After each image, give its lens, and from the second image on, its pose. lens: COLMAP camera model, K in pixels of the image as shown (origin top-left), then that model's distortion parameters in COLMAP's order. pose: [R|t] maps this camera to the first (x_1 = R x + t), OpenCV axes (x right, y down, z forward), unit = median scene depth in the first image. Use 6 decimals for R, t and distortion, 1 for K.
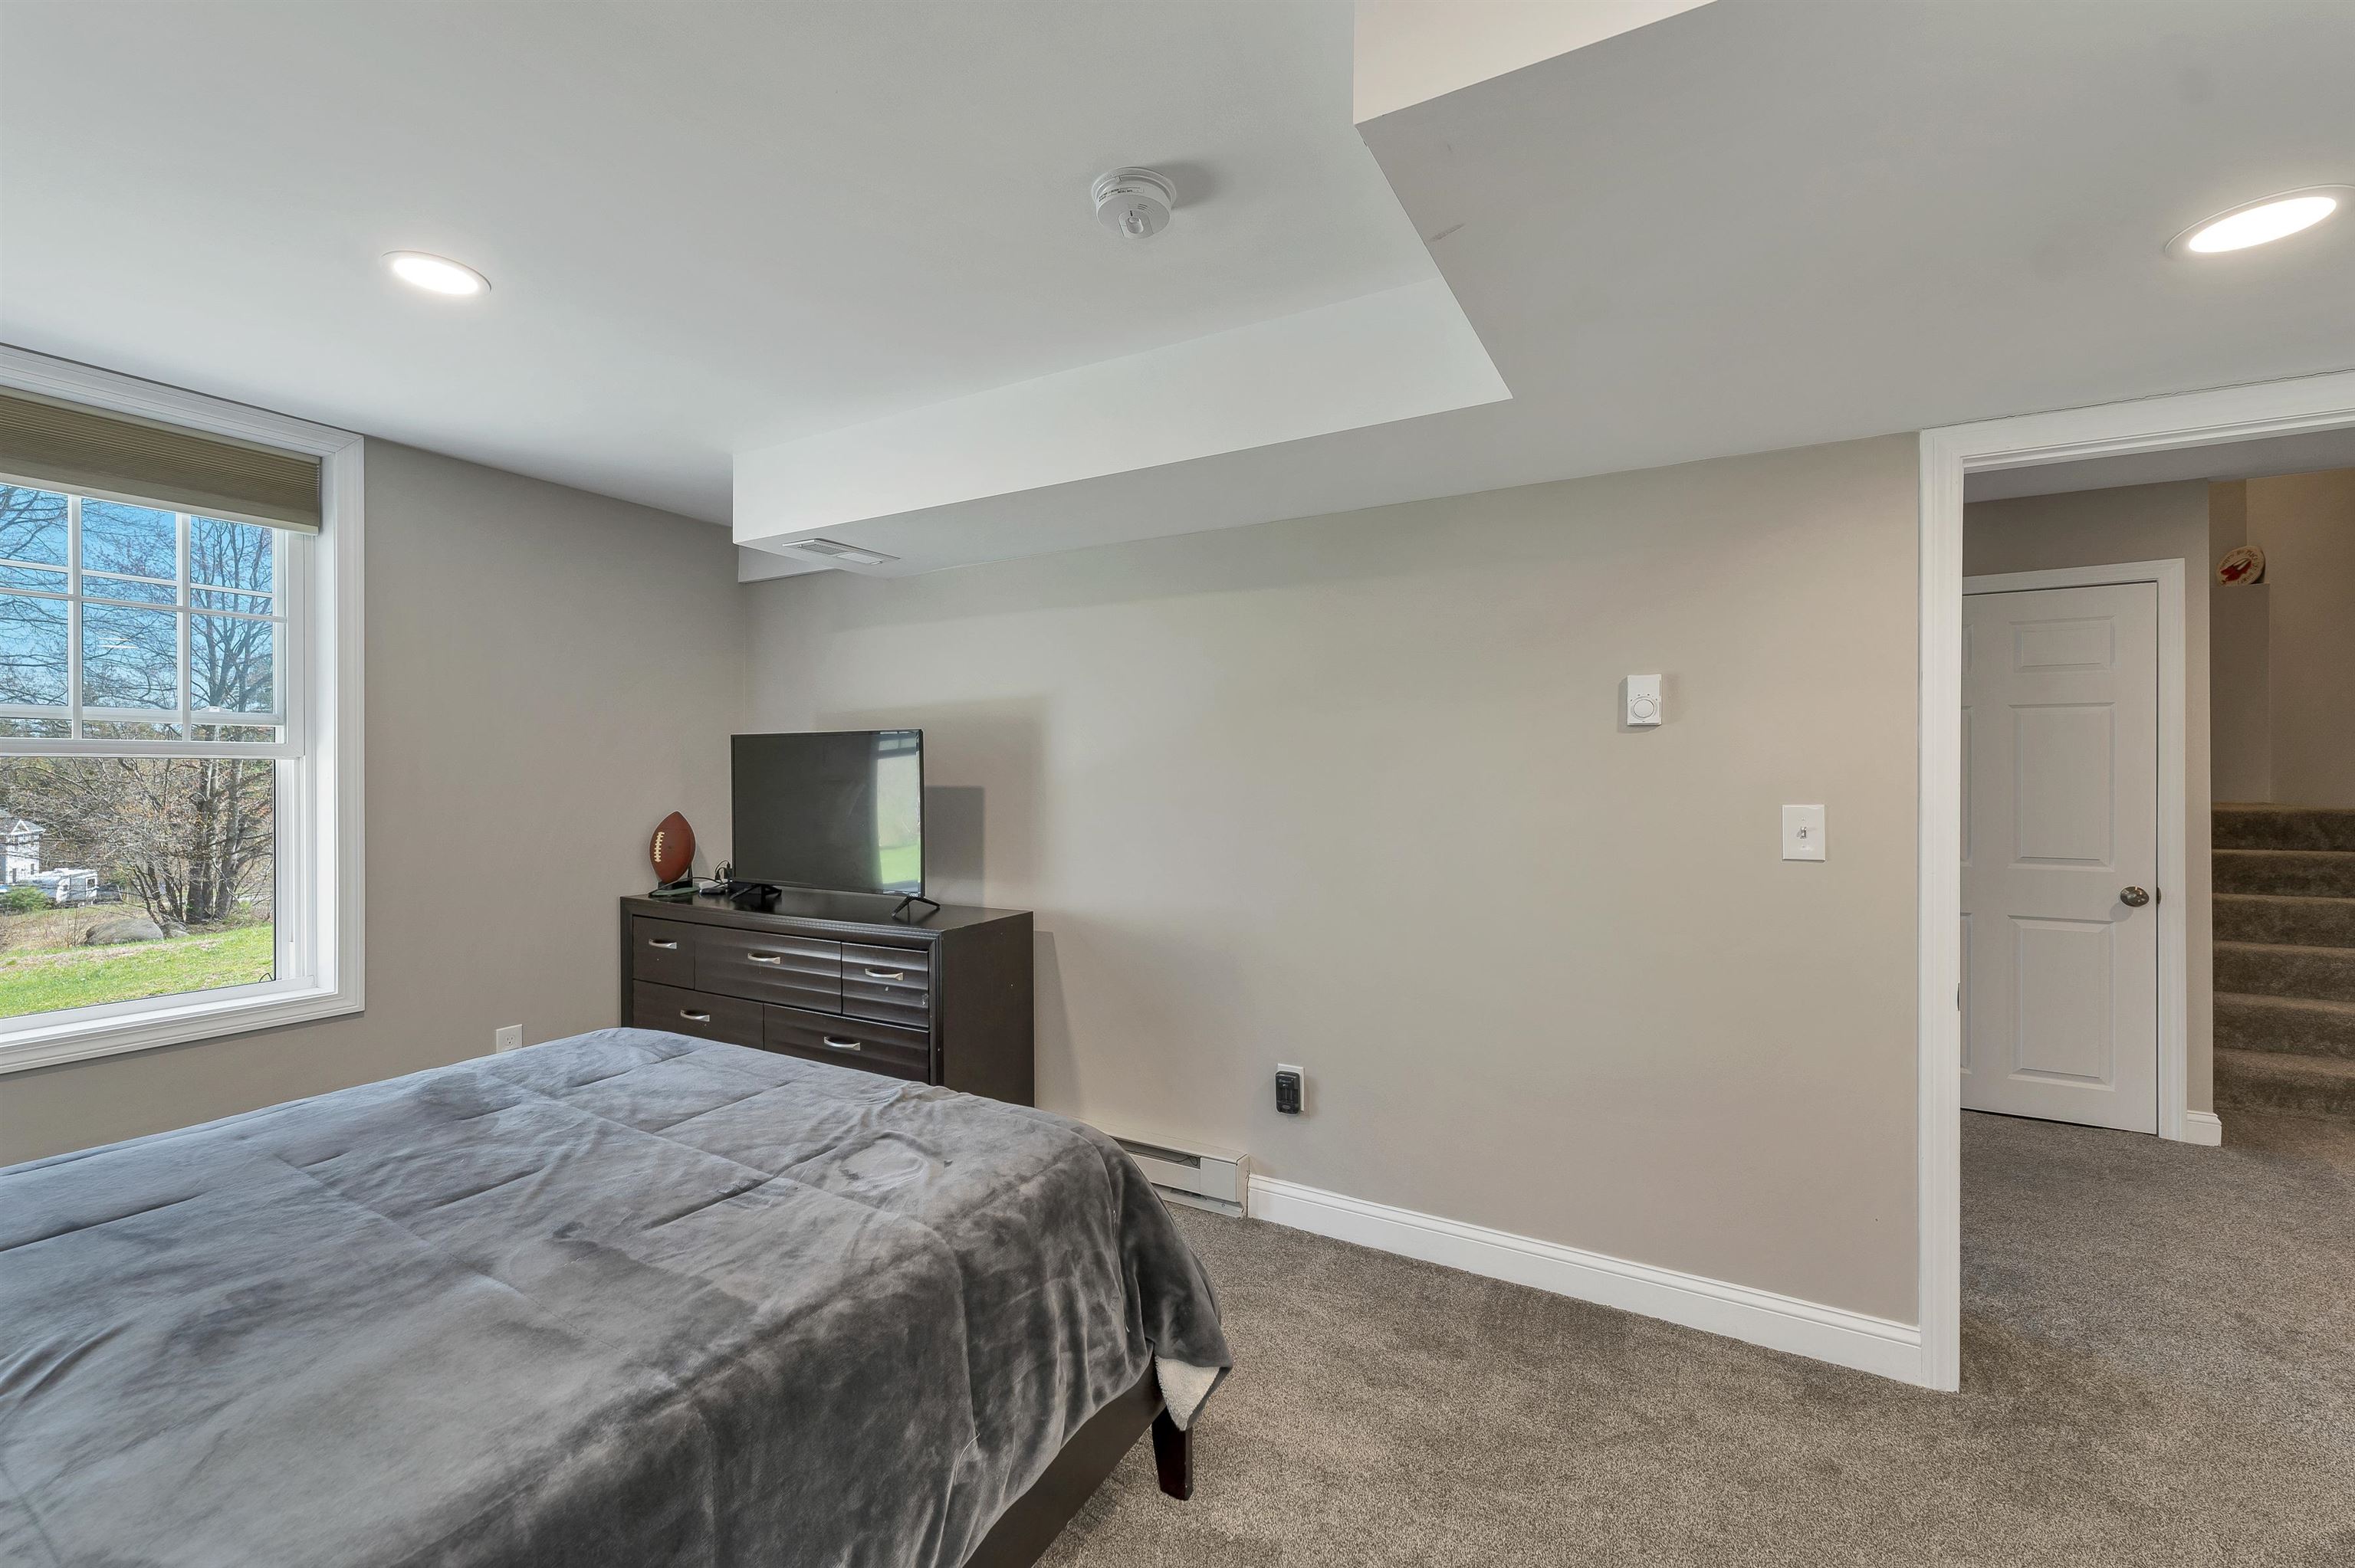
lens RADIAL K [[940.8, 0, 1177.5], [0, 940.8, 784.0], [0, 0, 1]] dist [-0.001028, -0.000173]
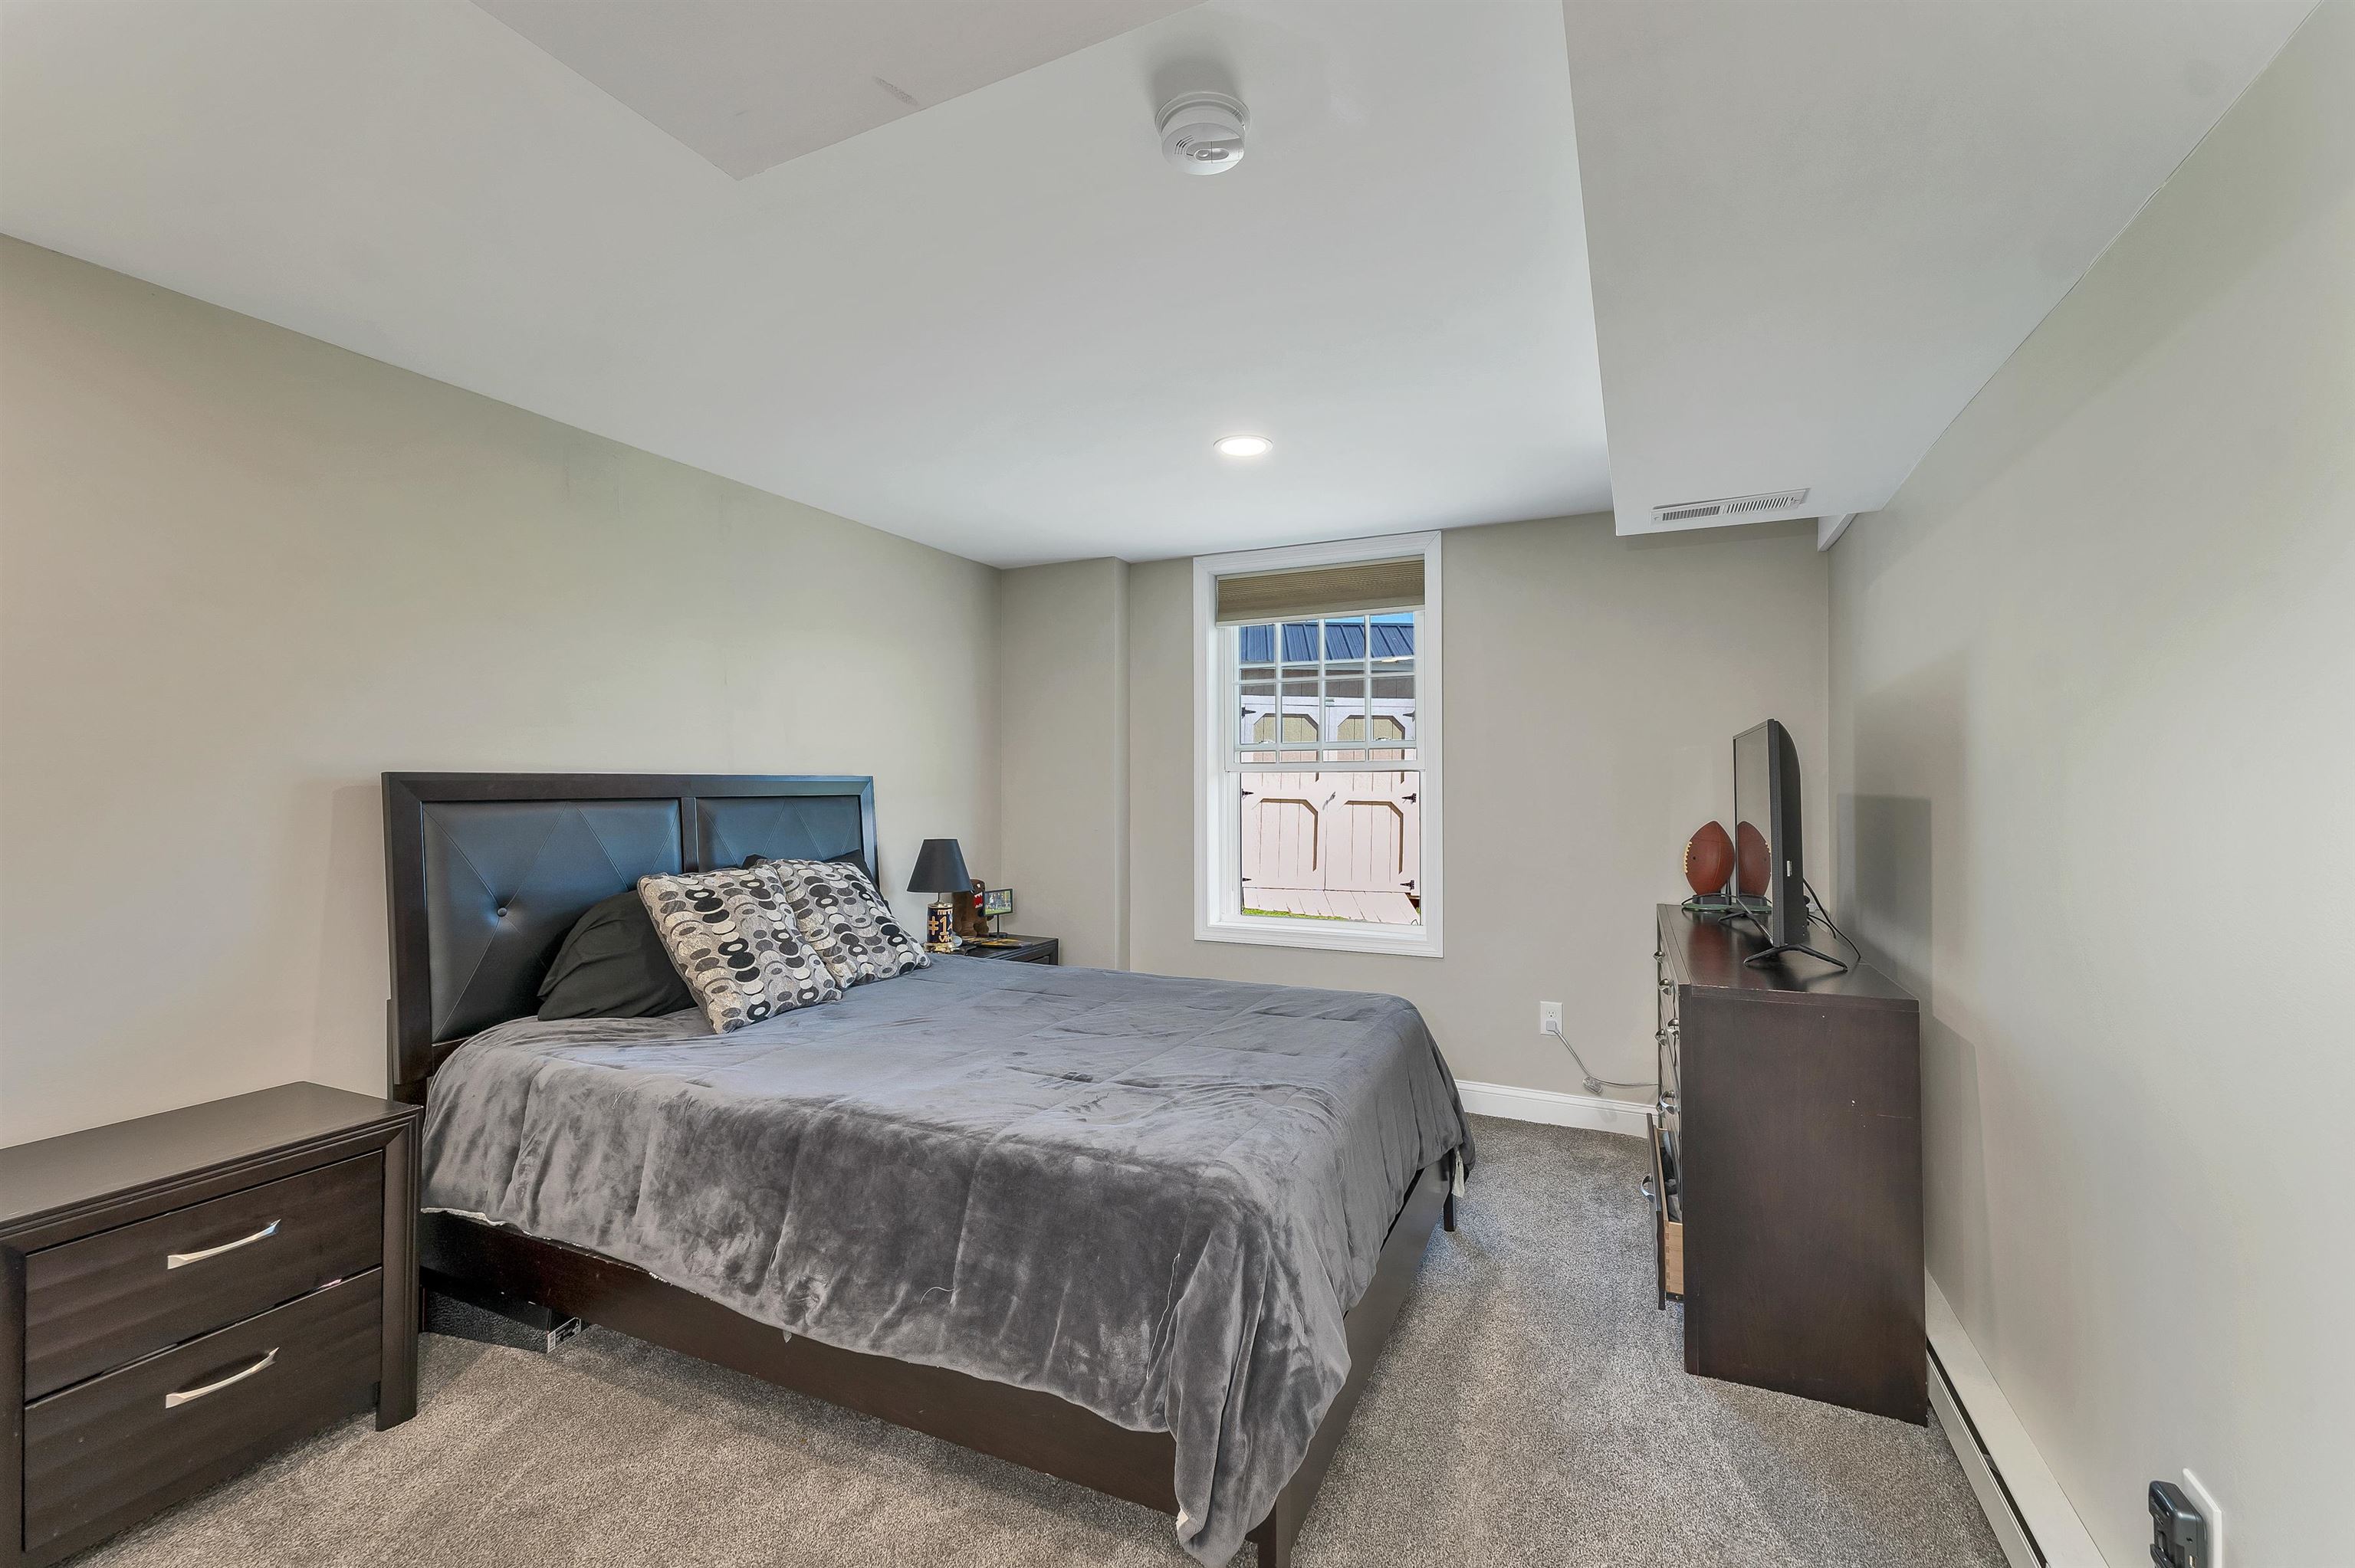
lens RADIAL K [[994.4, 0, 1177.5], [0, 994.4, 784.0], [0, 0, 1]] dist [0.007797, 0.000265]
pose [[0.078347, -0.000844, -0.996926, 0.522919], [-0.008312, 0.999964, -0.001500, -0.003028], [0.996891, 0.008404, 0.078338, 0.527807]]
